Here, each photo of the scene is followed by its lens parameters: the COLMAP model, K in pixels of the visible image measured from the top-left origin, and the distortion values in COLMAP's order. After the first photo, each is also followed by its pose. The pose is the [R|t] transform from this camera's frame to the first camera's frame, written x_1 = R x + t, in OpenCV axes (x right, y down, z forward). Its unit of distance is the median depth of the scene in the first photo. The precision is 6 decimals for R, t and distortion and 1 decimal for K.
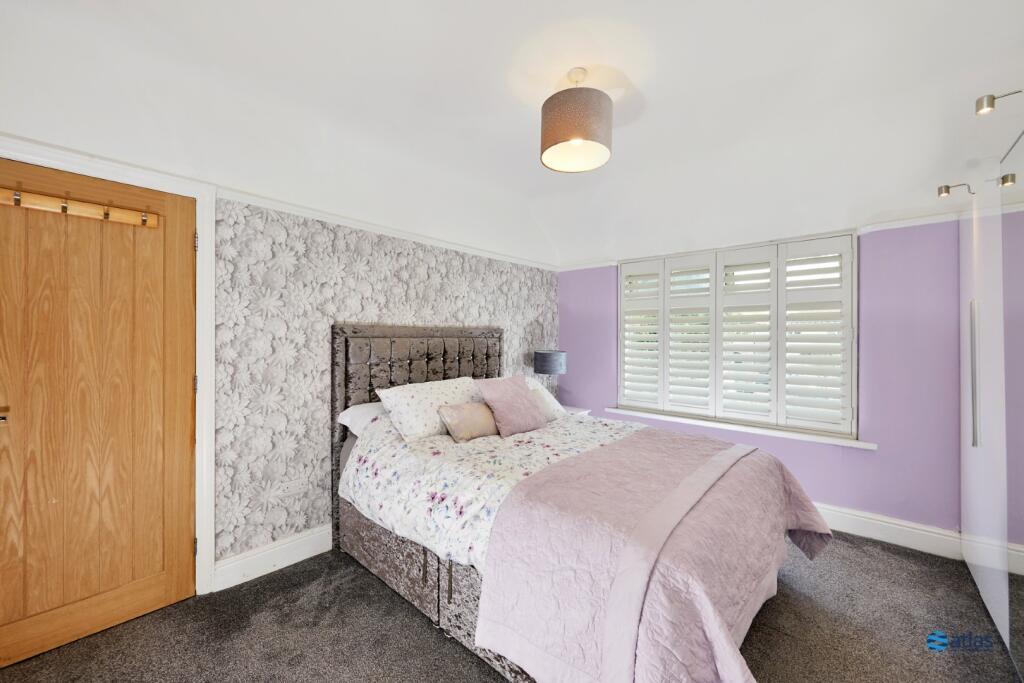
lens RADIAL K [[410.9, 0, 507.0], [0, 410.9, 336.4], [0, 0, 1]] dist [0.016220, 0.000016]
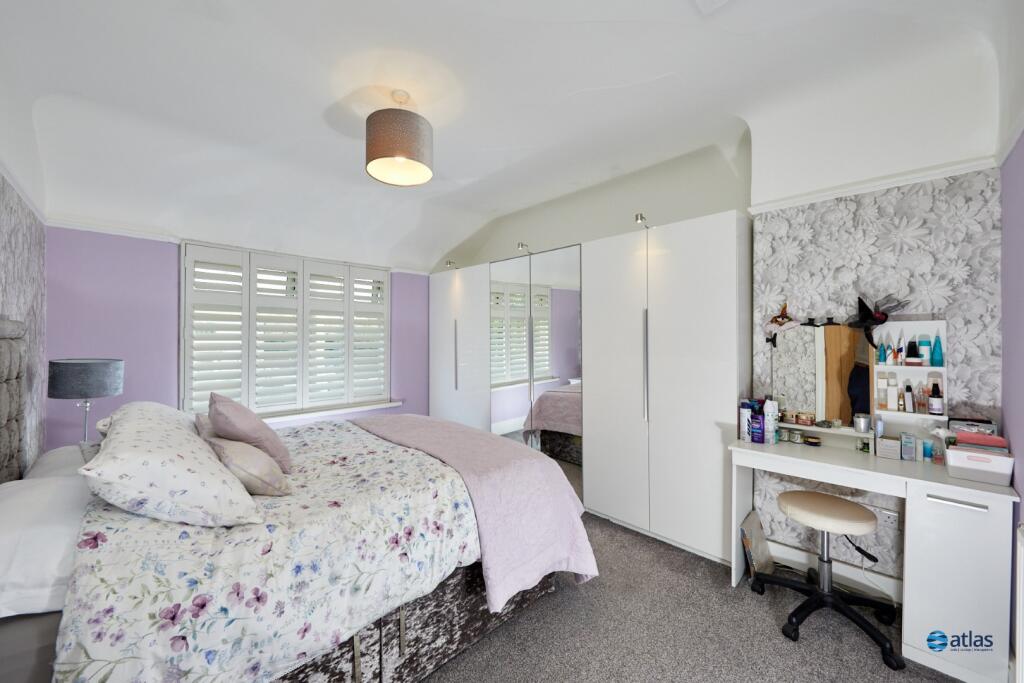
lens RADIAL K [[376.5, 0, 507.0], [0, 376.5, 339.8], [0, 0, 1]] dist [-0.002627, -0.000035]
pose [[0.058429, -0.007387, 0.998264, -0.514094], [-0.005579, 0.999955, 0.007726, -0.001042], [-0.998276, -0.006021, 0.058385, 0.436036]]
